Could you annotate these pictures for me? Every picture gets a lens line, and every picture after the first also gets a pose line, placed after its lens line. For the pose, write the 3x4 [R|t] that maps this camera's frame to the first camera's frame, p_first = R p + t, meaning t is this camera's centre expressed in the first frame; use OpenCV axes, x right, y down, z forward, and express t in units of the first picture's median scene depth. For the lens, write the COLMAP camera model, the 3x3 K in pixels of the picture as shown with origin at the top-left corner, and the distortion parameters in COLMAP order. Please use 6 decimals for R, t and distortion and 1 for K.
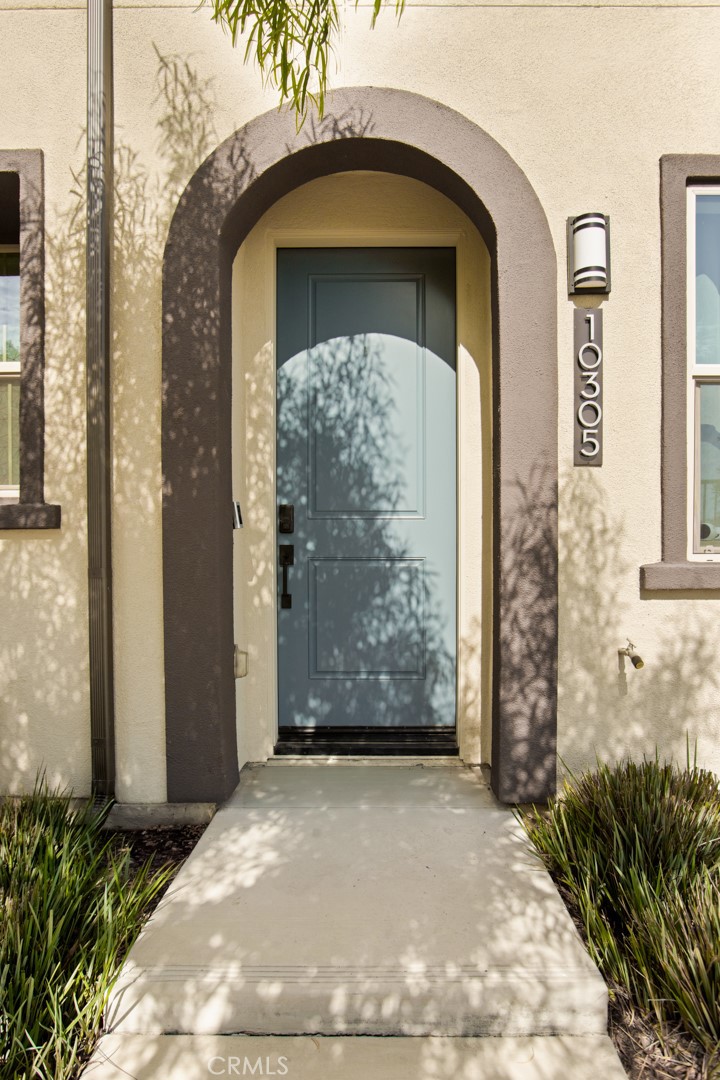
lens RADIAL K [[639.5, 0, 360.0], [0, 639.5, 540.0], [0, 0, 1]] dist [-0.003648, -0.000415]
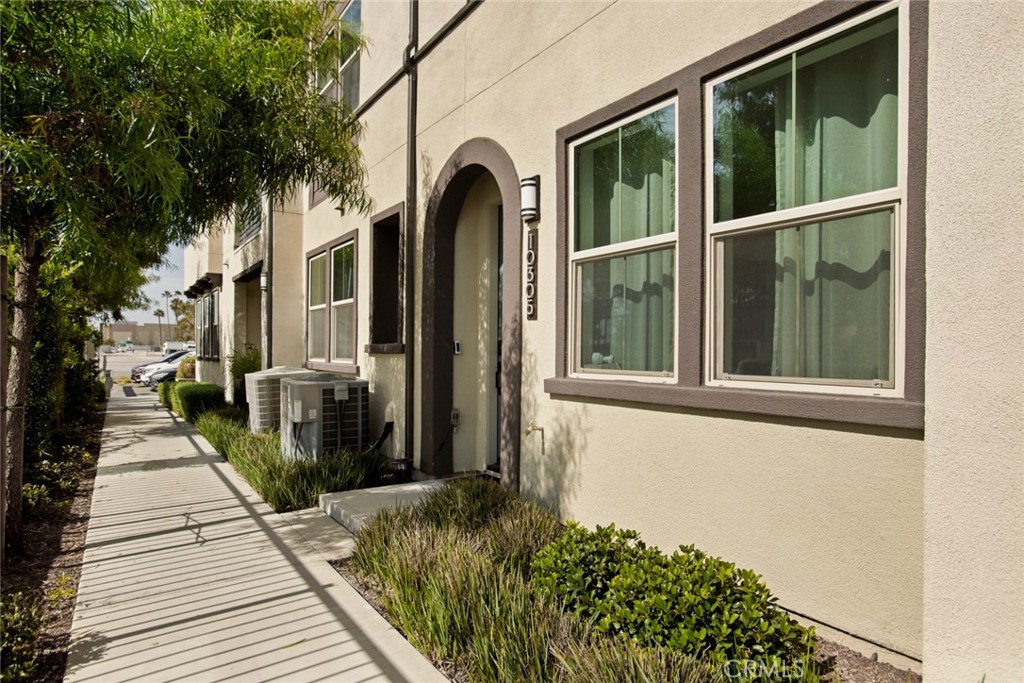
lens RADIAL K [[606.3, 0, 527.7], [0, 606.3, 341.4], [0, 0, 1]] dist [-0.003648, -0.000415]
pose [[0.577853, -0.008315, -0.816099, 1.693280], [-0.003482, 0.999914, -0.012654, -0.038255], [0.816133, 0.010154, 0.577774, 0.038532]]
